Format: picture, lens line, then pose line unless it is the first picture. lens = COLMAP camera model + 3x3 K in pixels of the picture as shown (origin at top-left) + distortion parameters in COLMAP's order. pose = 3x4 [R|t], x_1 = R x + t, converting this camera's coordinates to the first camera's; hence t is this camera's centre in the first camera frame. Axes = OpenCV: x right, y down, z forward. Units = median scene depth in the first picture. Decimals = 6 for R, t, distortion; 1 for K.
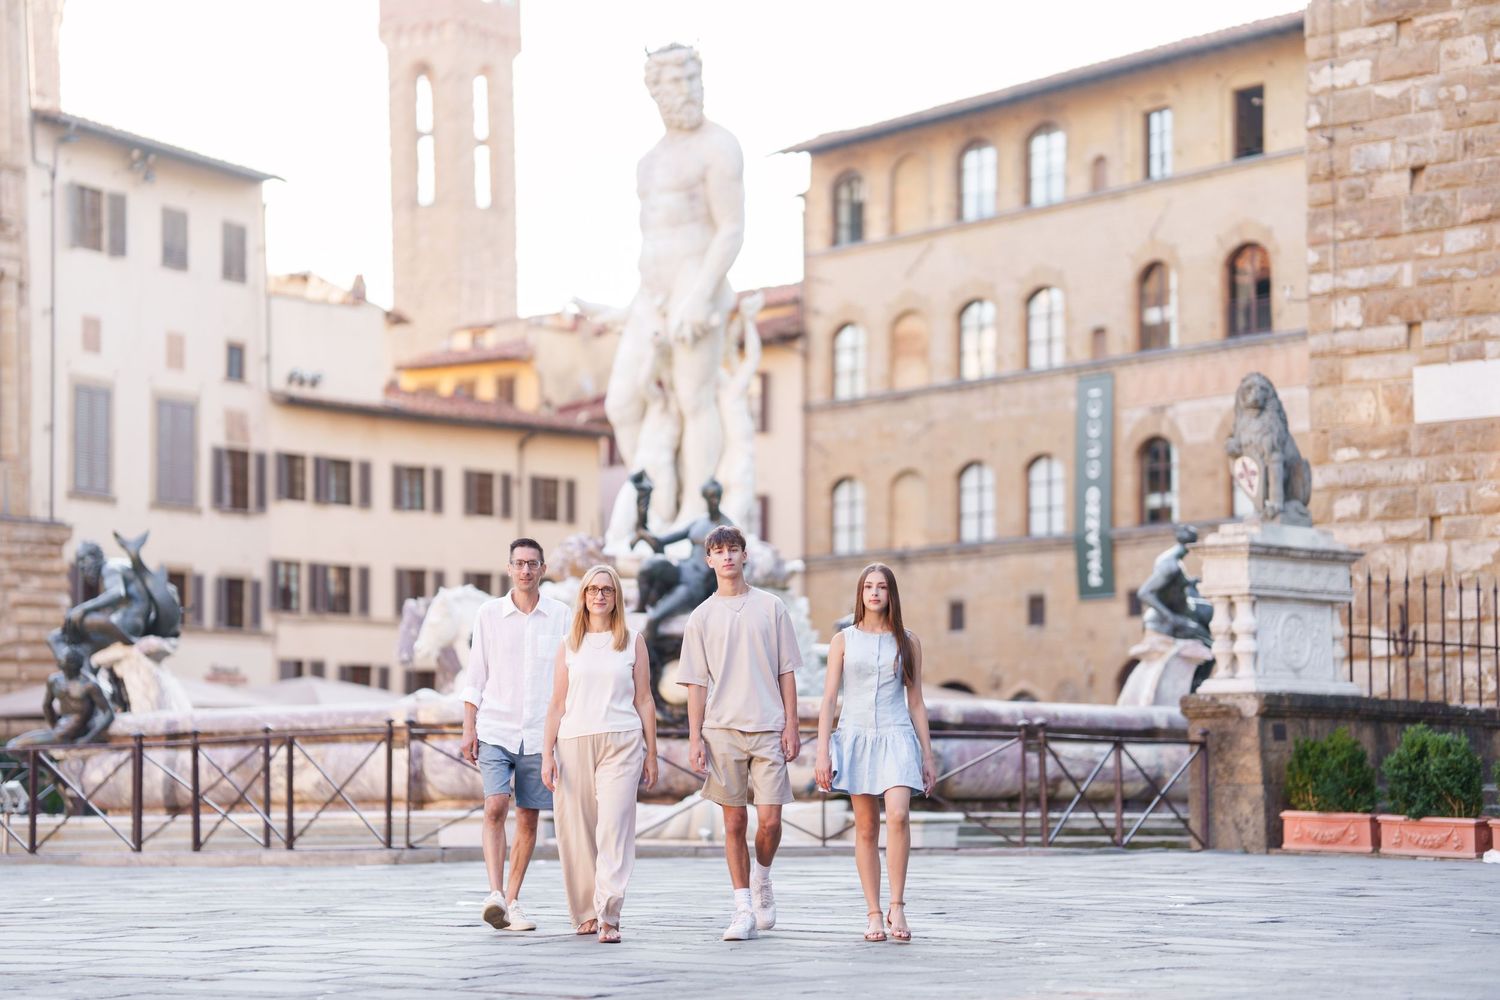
lens RADIAL K [[3553.2, 0, 742.5], [0, 3553.2, 500.3], [0, 0, 1]] dist [0.642421, 0.876344]
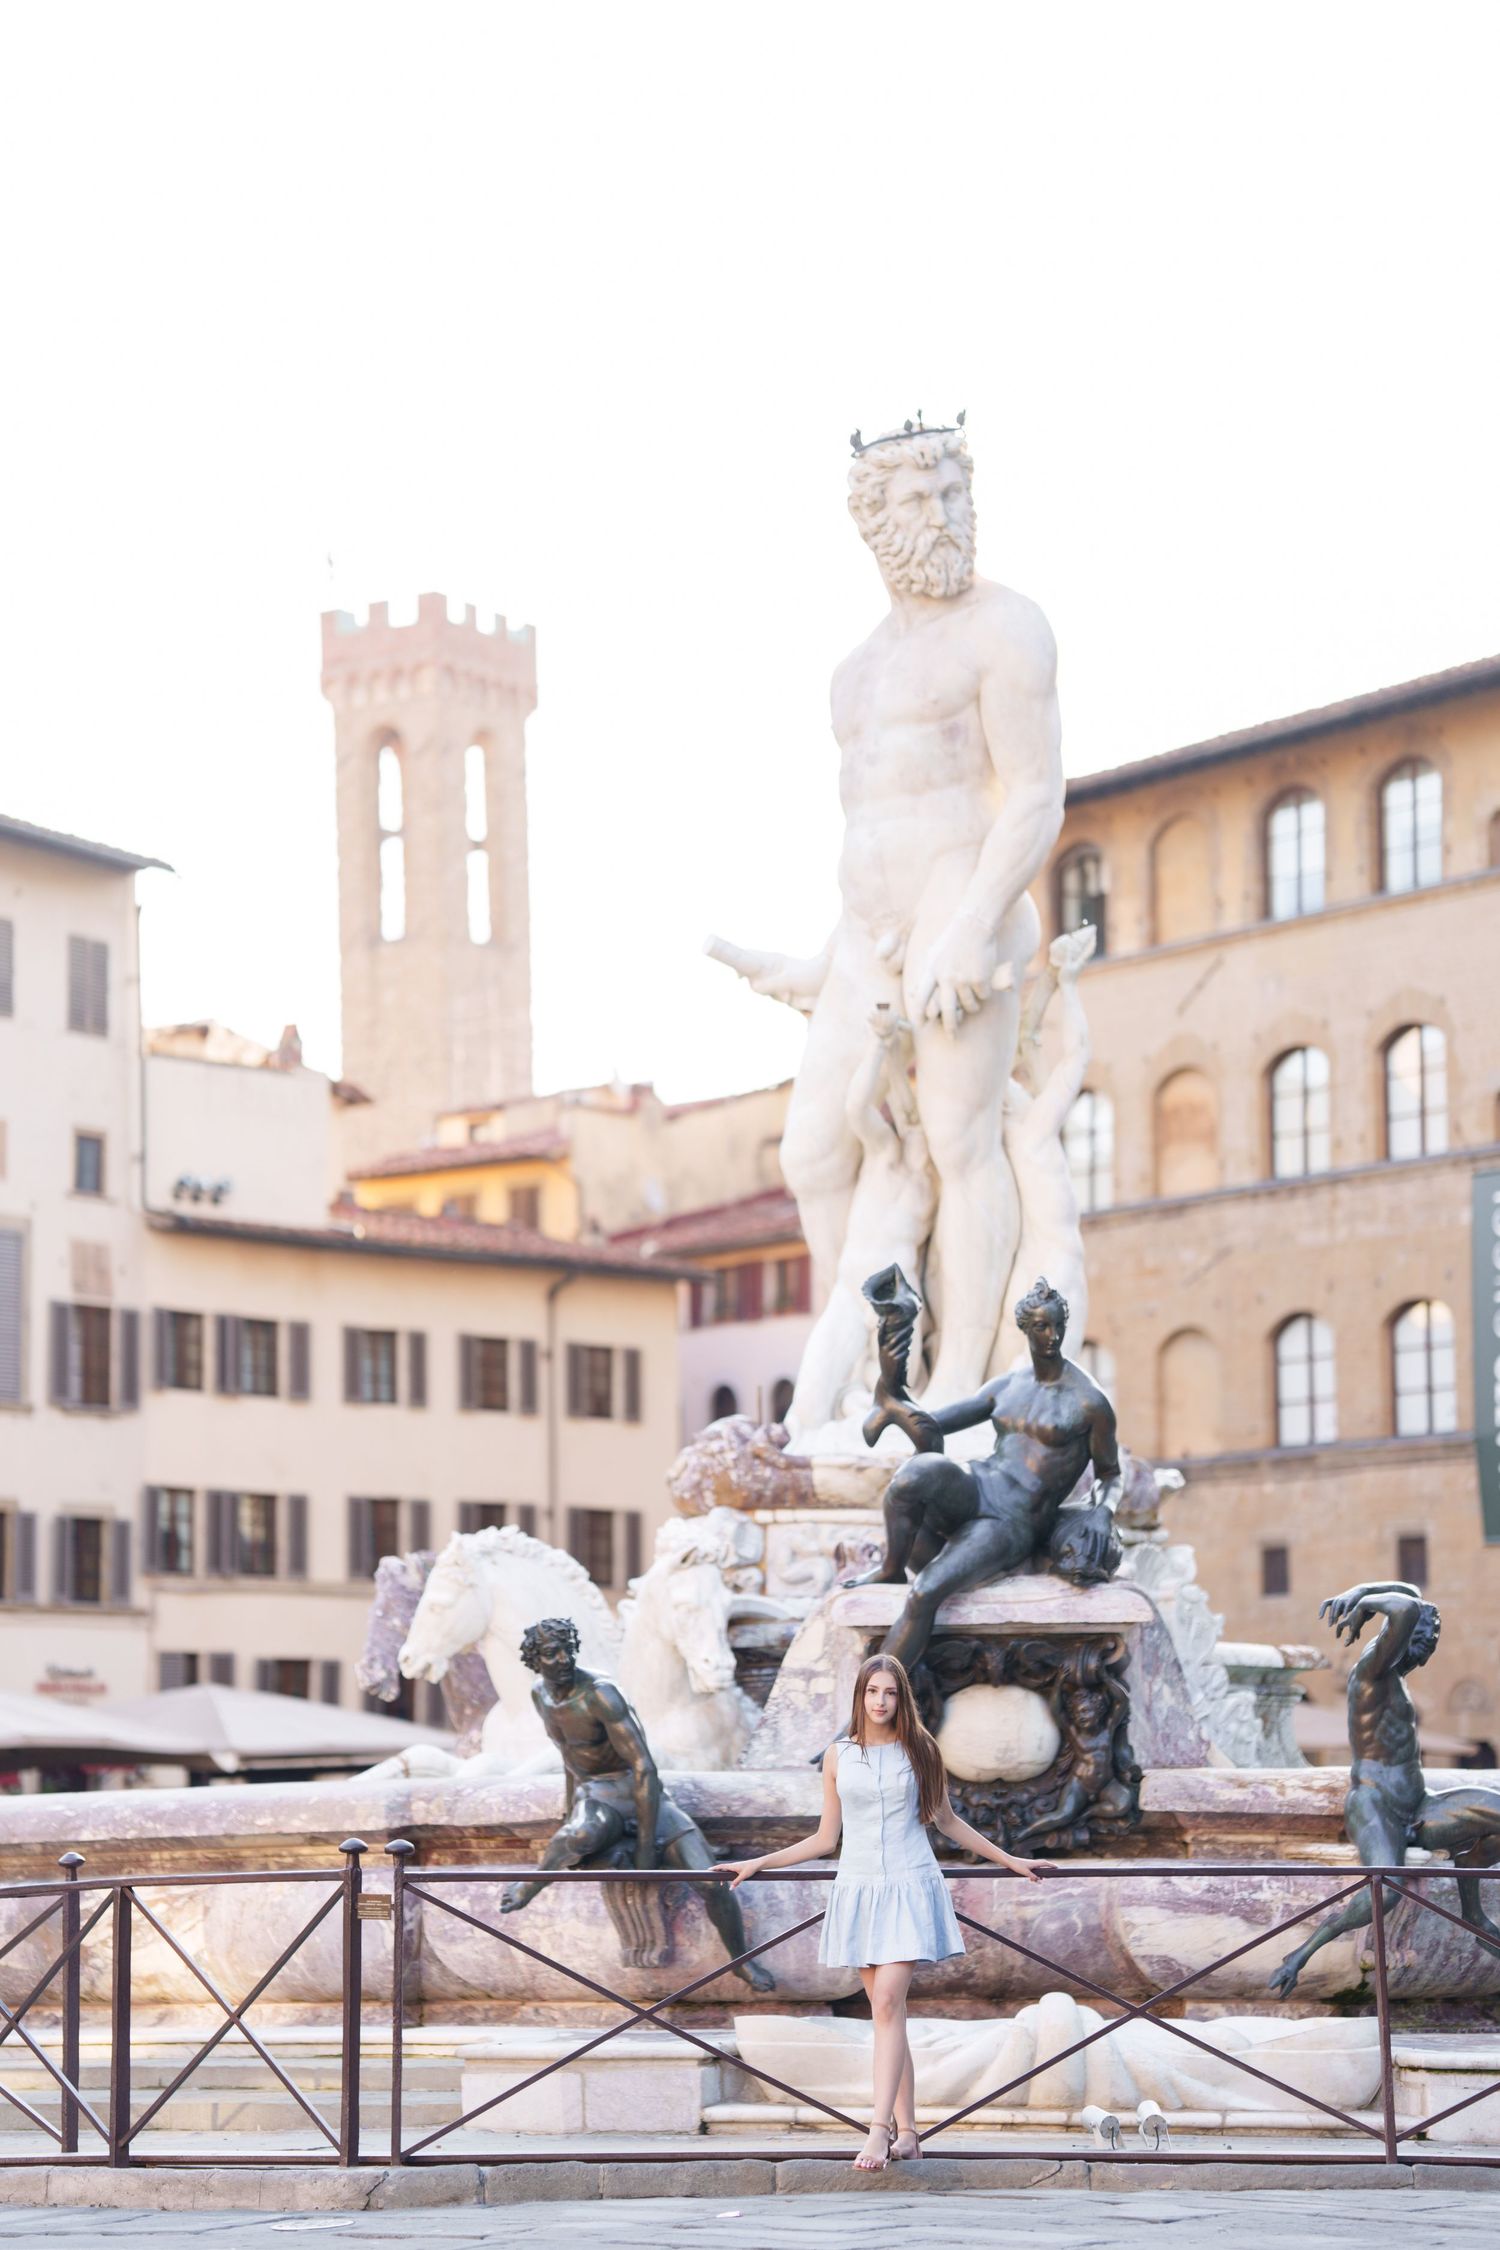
lens RADIAL K [[5178.1, 0, 753.0], [0, 5178.1, 1124.7], [0, 0, 1]] dist [0.608378, 0.241862]
pose [[0.999771, -0.011553, -0.018016, -0.012017], [0.010596, 0.998574, -0.052317, 0.002774], [0.018595, 0.052114, 0.998468, 0.115835]]
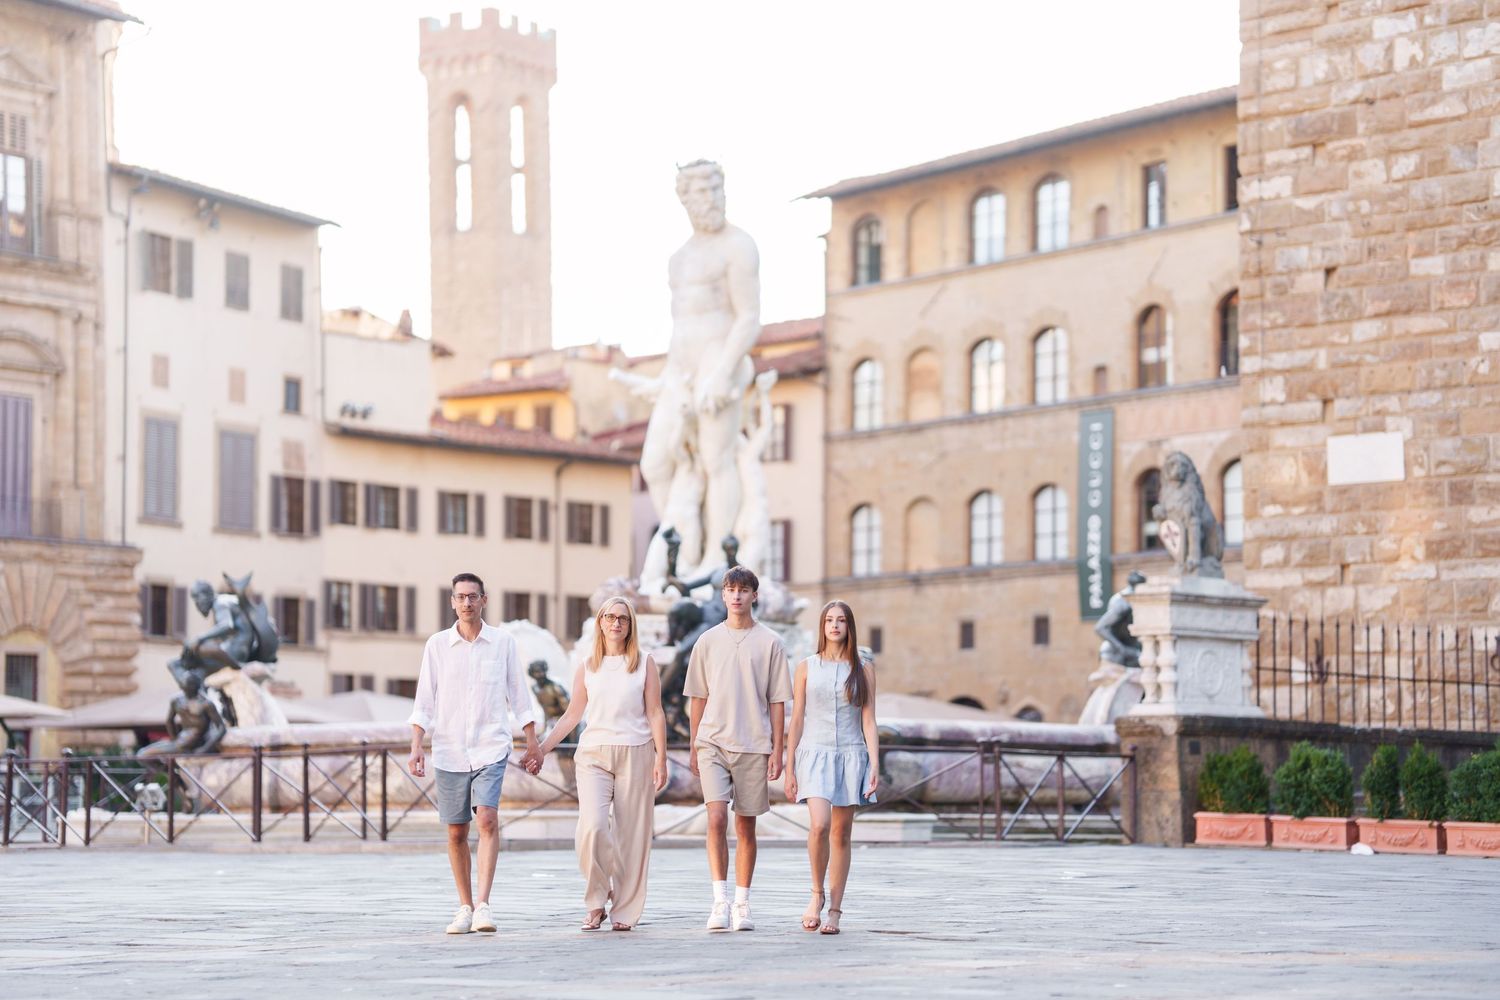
lens RADIAL K [[3569.3, 0, 765.2], [0, 3569.3, 501.6], [0, 0, 1]] dist [0.653207, 0.650472]
pose [[0.999991, 0.003794, -0.002106, 0.002012], [-0.003798, 0.999991, -0.002031, -0.005229], [0.002099, 0.002039, 0.999996, -0.072216]]
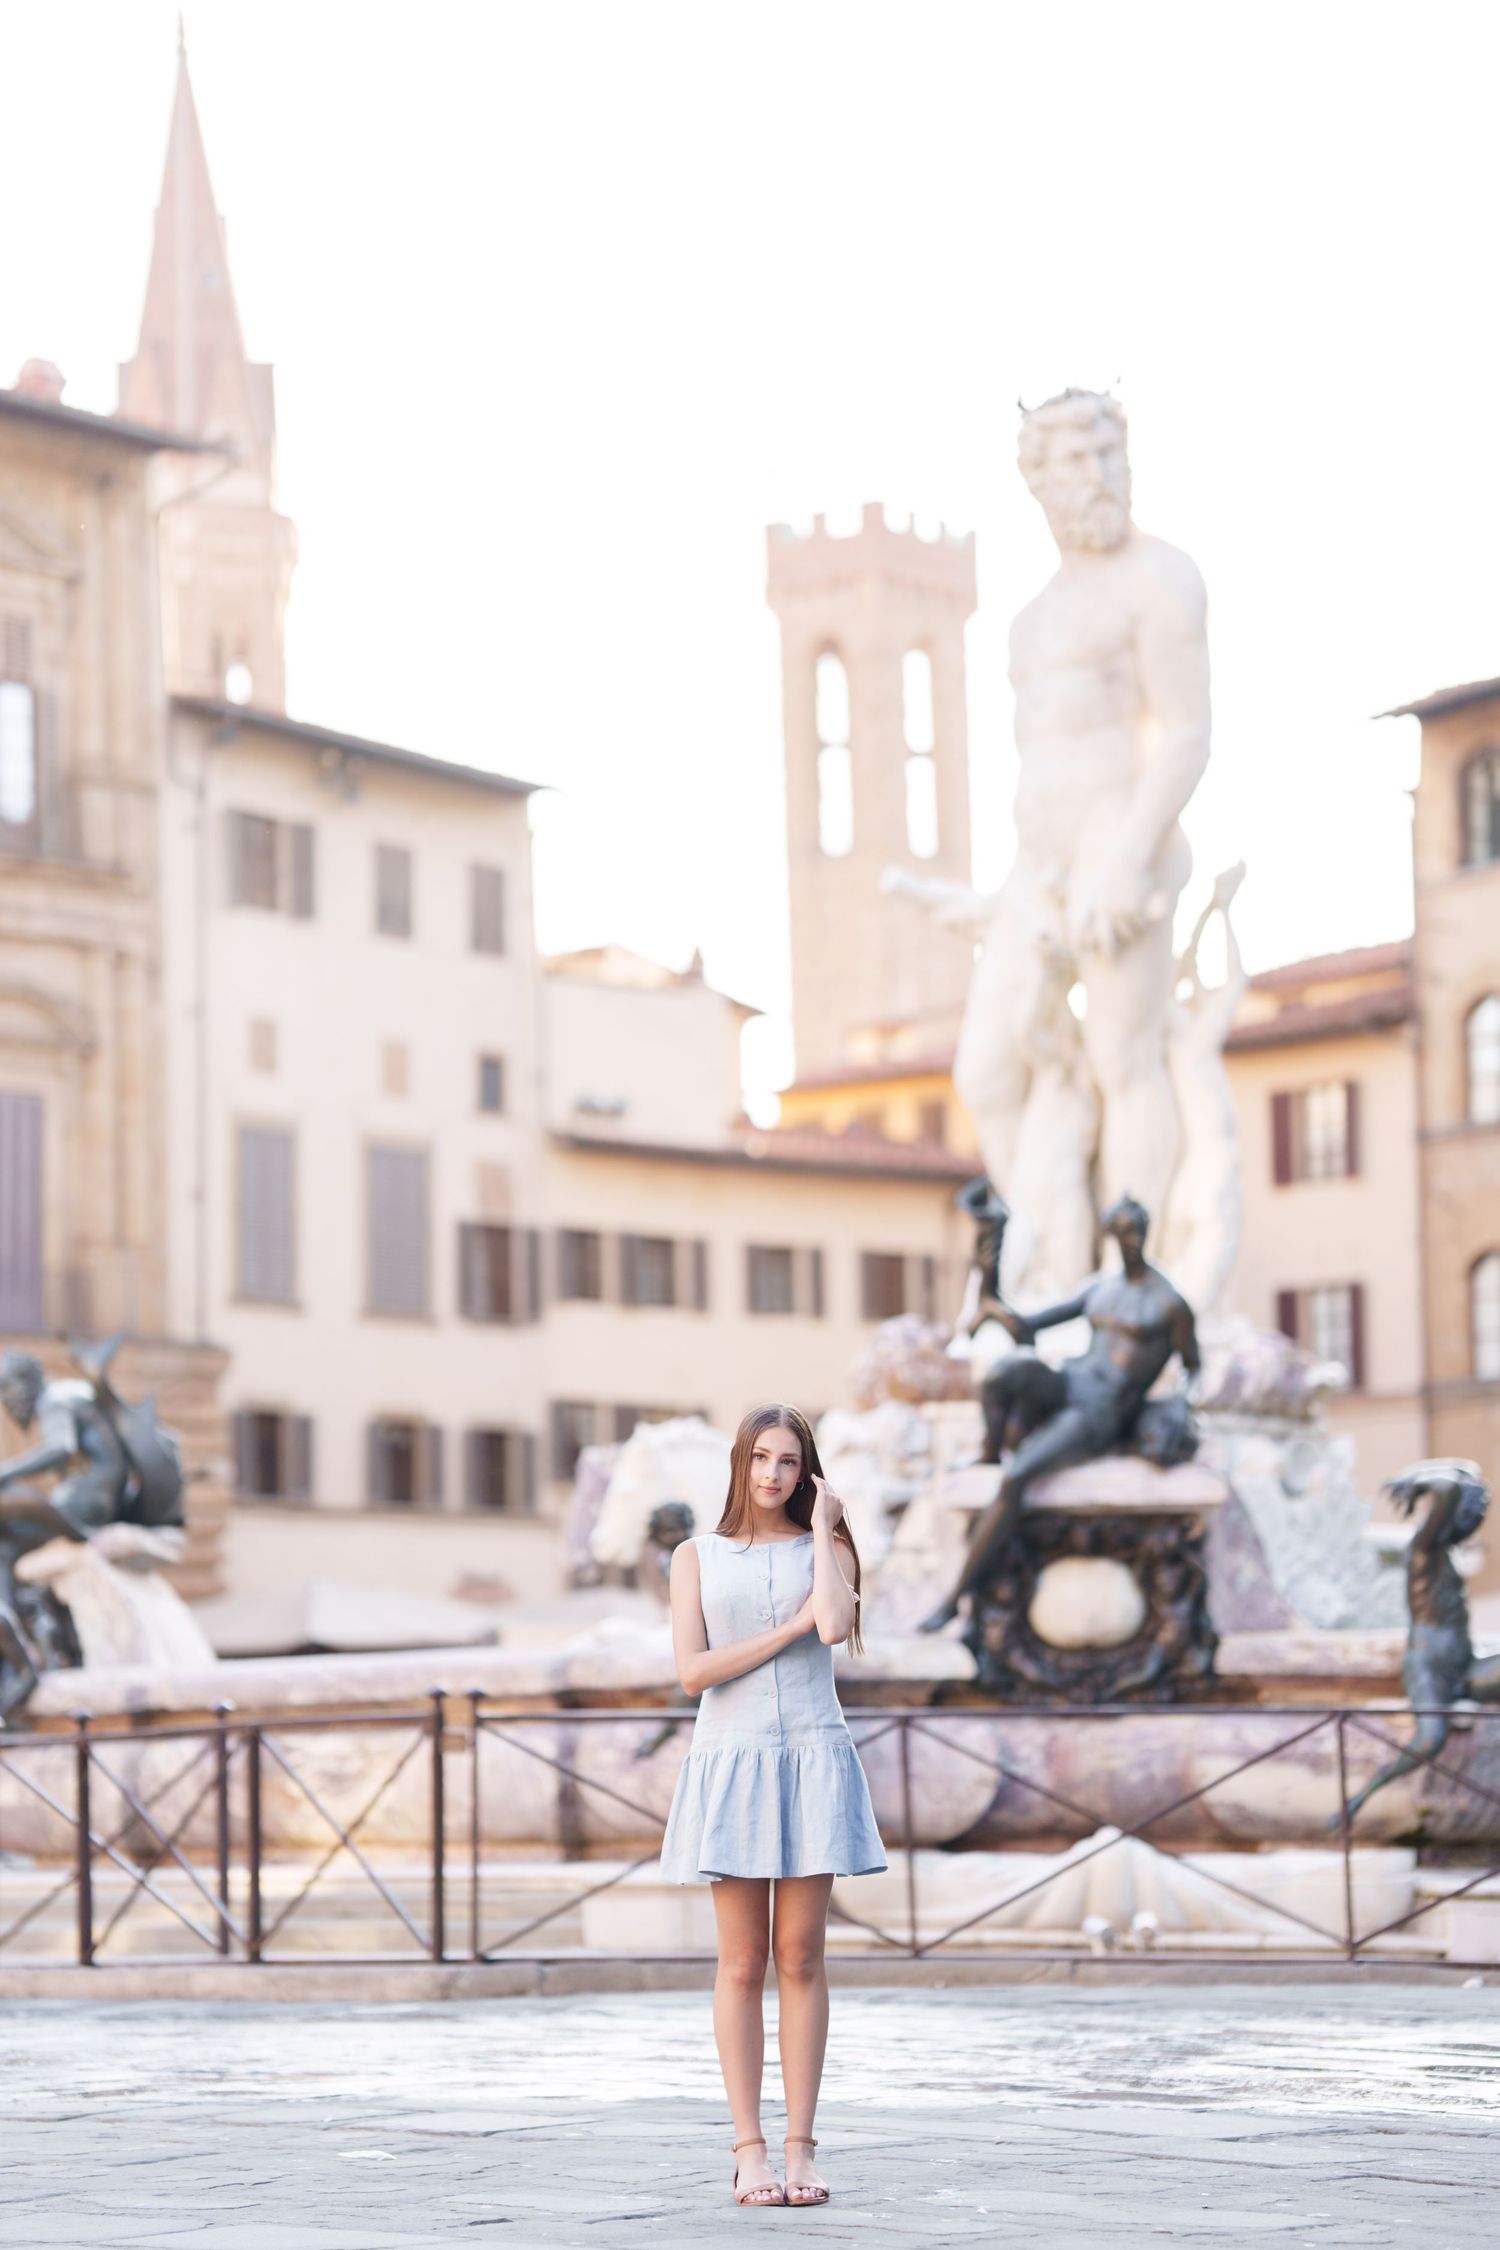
lens RADIAL K [[5317.7, 0, 756.0], [0, 5317.7, 1127.8], [0, 0, 1]] dist [0.640909, 0.581517]
pose [[0.993417, -0.024093, -0.111988, 0.008572], [0.020149, 0.999141, -0.036221, 0.003760], [0.112764, 0.033726, 0.993049, 0.086602]]
